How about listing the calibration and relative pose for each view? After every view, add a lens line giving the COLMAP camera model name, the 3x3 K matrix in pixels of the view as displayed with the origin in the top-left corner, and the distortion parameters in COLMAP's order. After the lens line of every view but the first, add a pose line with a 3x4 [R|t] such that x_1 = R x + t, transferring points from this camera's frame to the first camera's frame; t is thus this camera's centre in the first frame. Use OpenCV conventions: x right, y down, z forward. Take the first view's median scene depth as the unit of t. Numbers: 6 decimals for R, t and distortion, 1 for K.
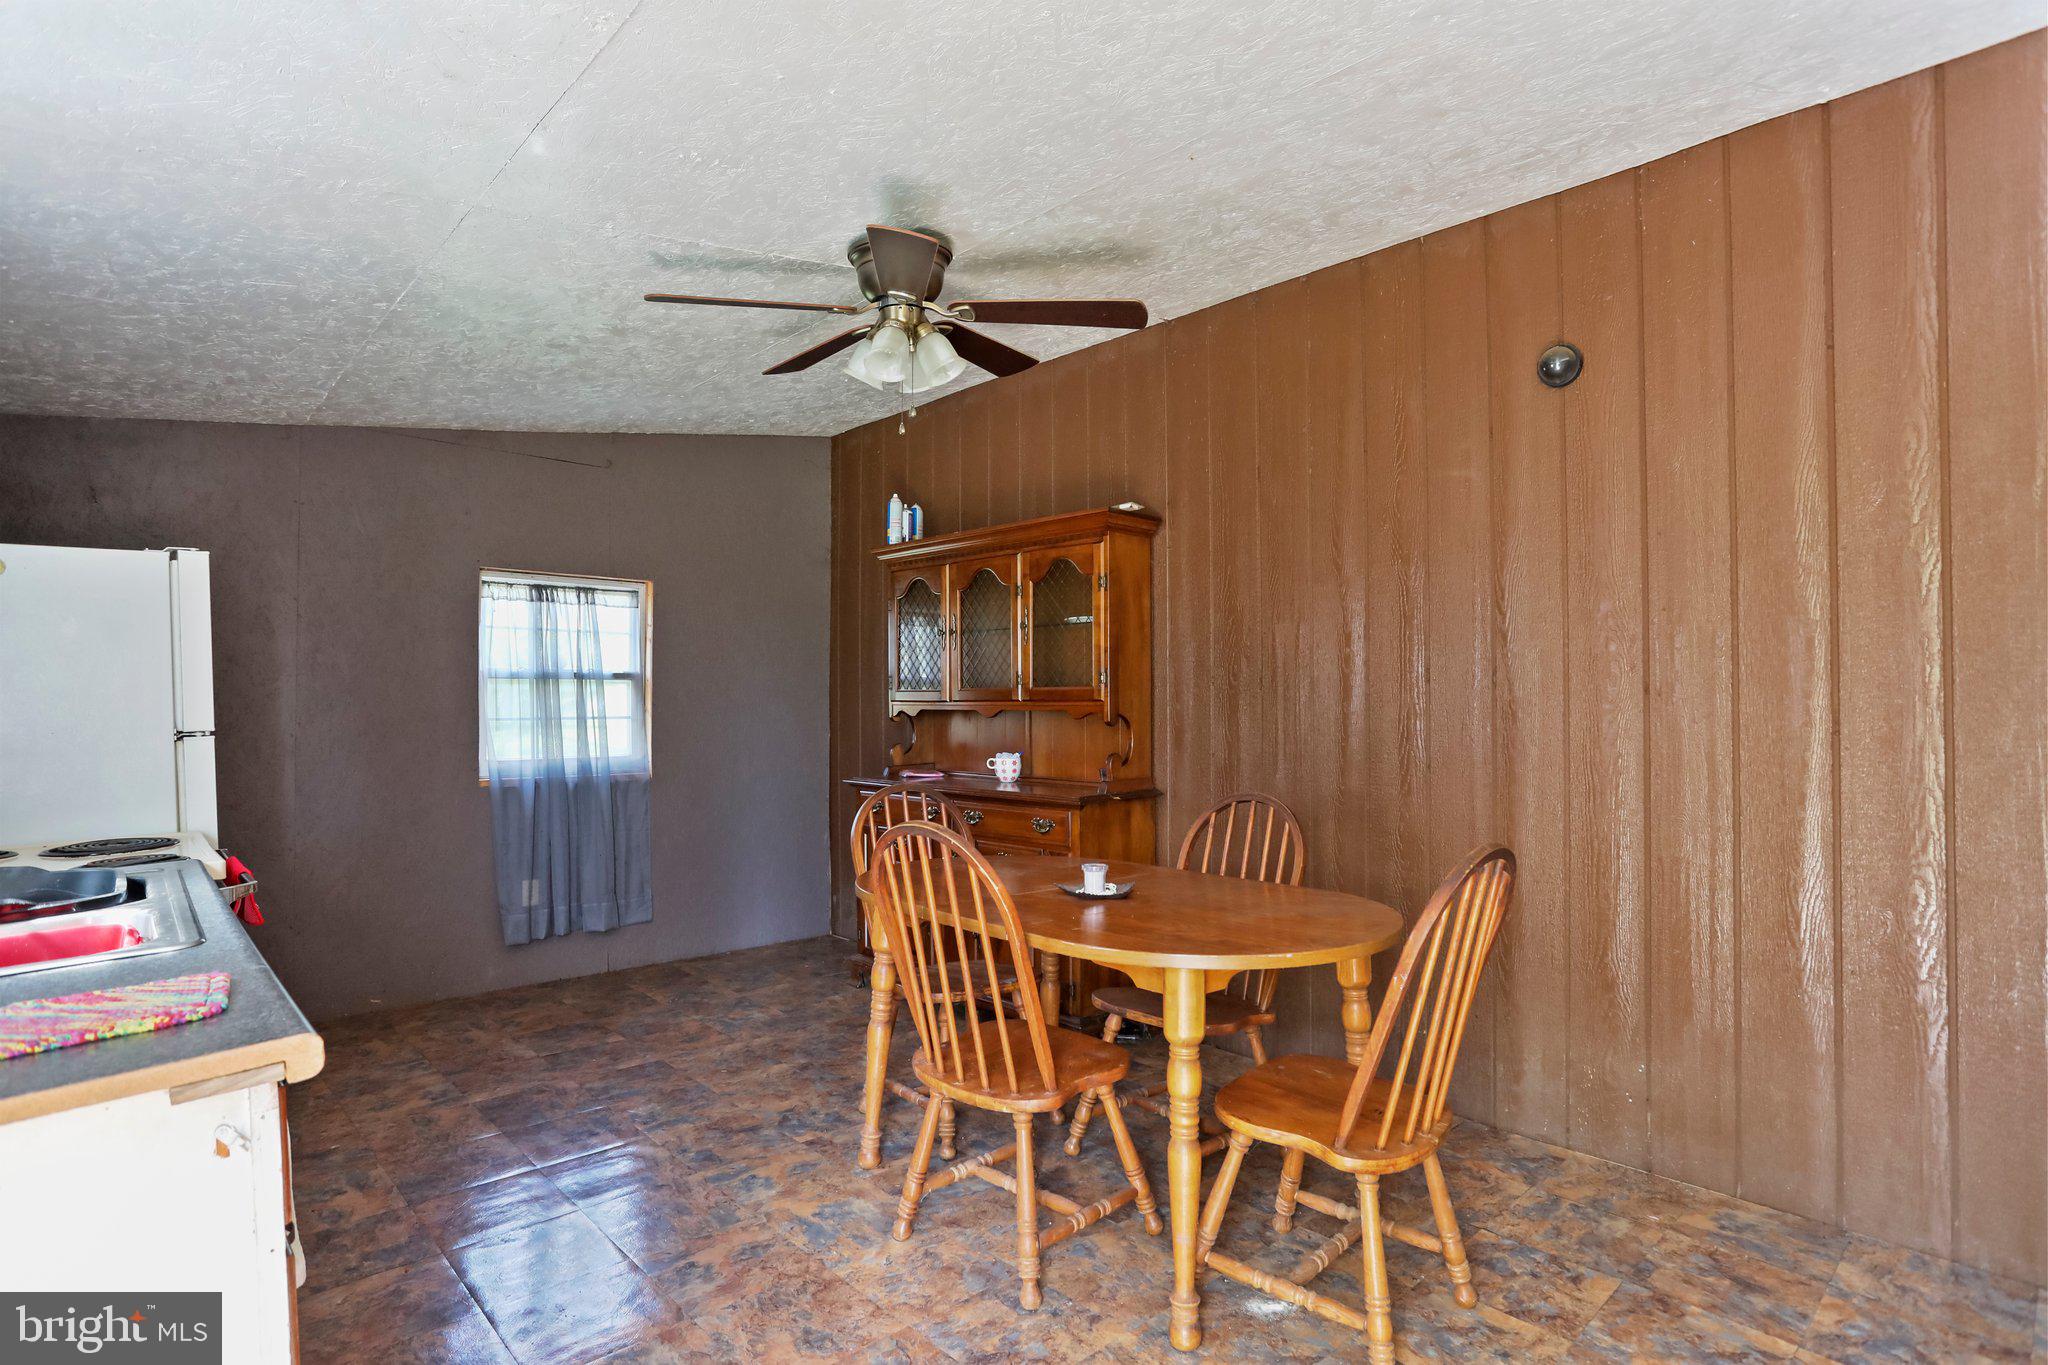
lens RADIAL K [[1133.8, 0, 1024.0], [0, 1133.8, 682.5], [0, 0, 1]] dist [-0.000901, -0.000152]
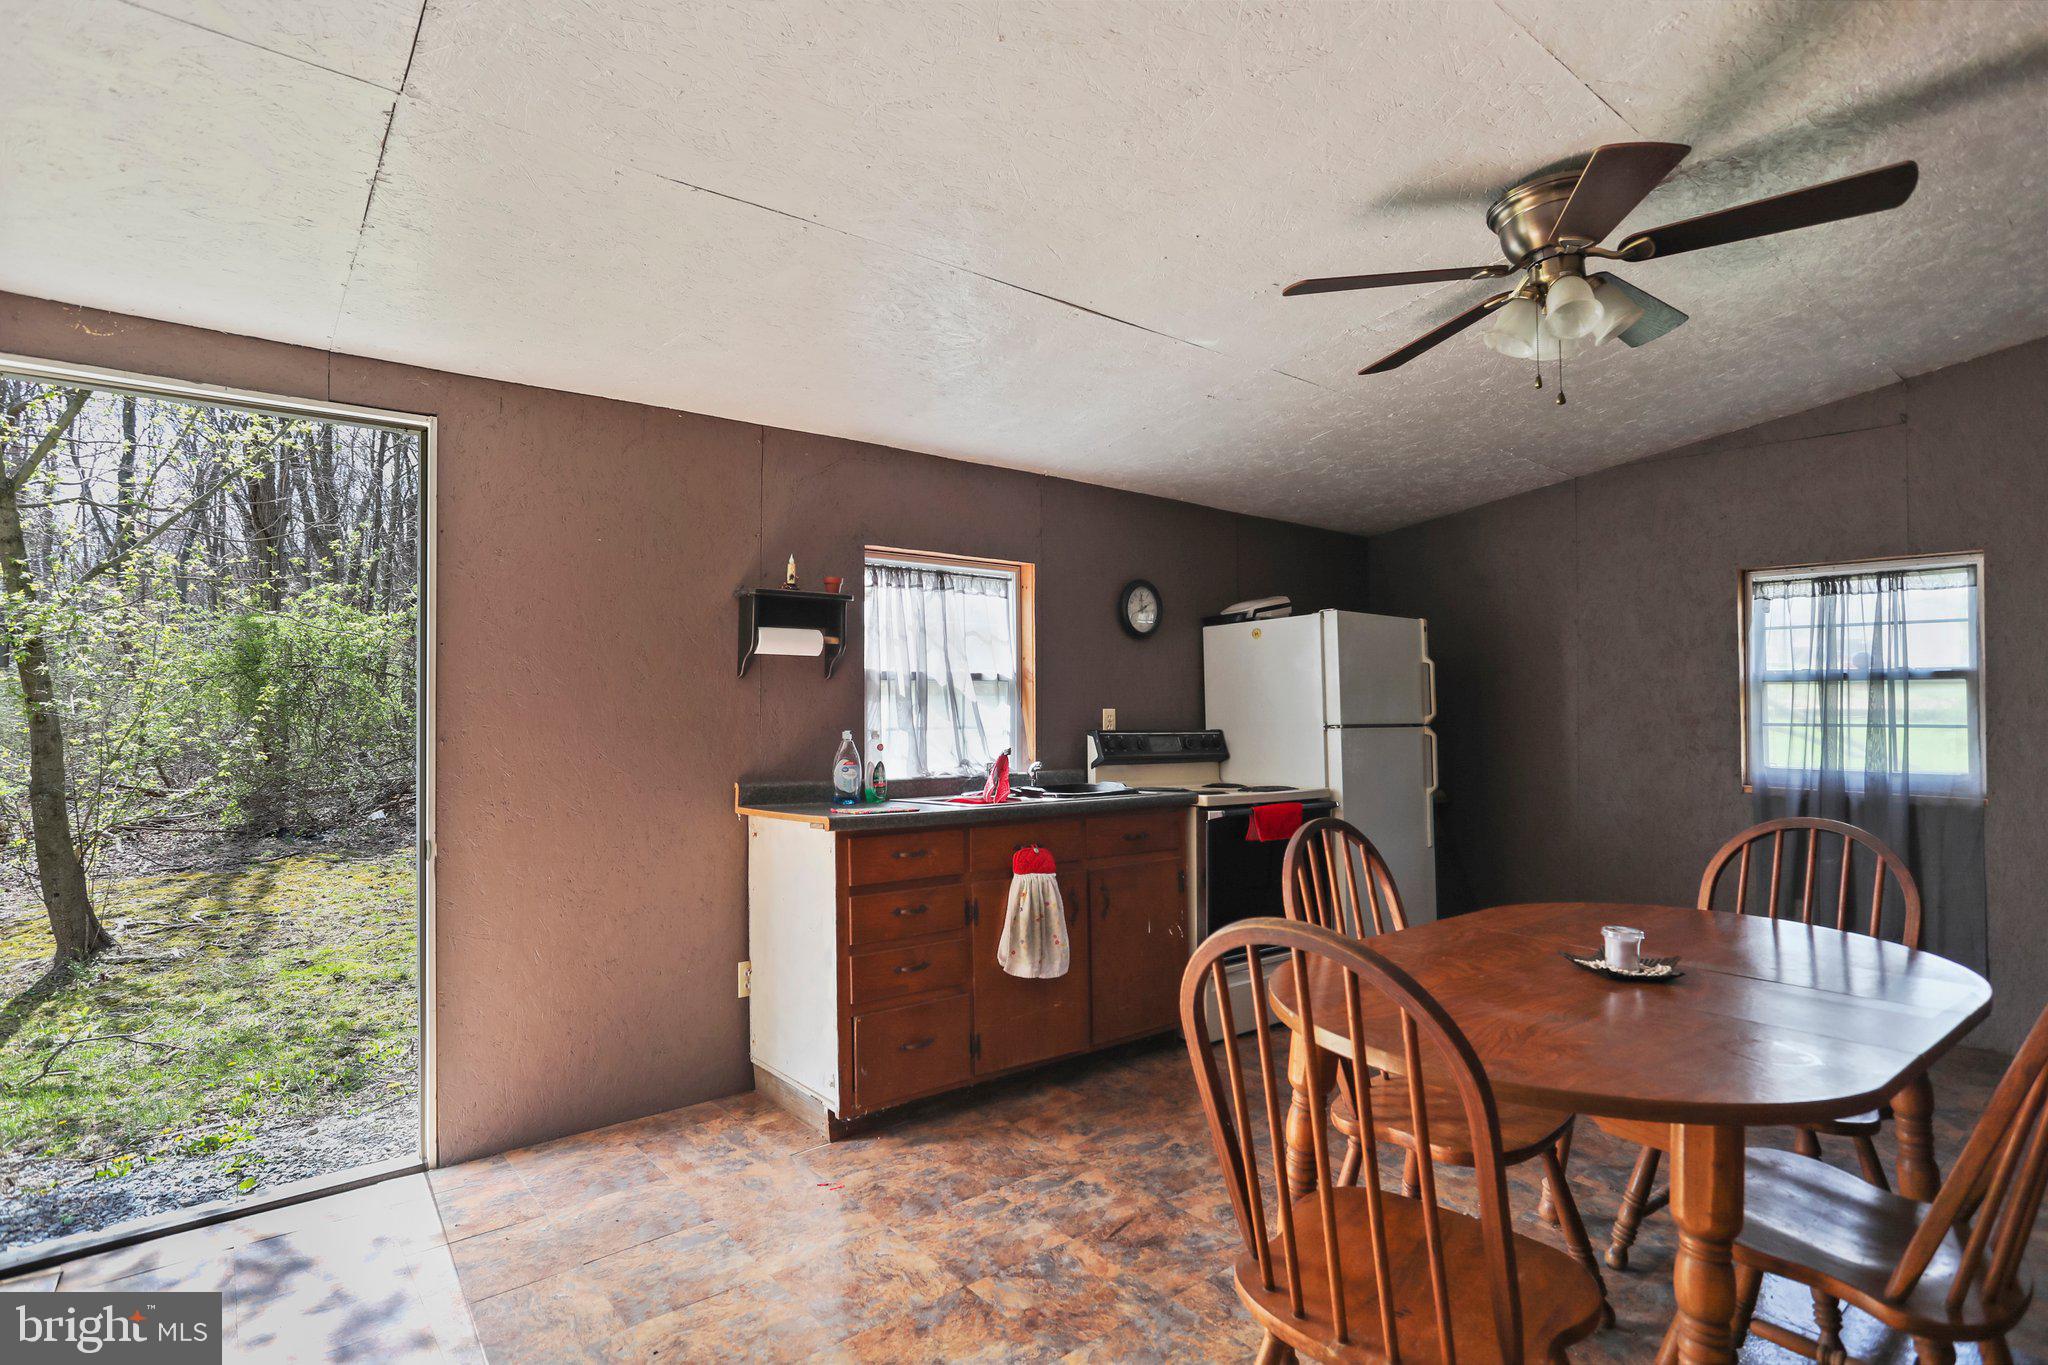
lens RADIAL K [[1059.1, 0, 1024.0], [0, 1059.1, 682.5], [0, 0, 1]] dist [-0.000735, -0.000011]
pose [[-0.049043, -0.021290, -0.998570, 0.450802], [0.022019, 0.999507, -0.022391, 0.002982], [0.998554, -0.023086, -0.048550, 0.401956]]
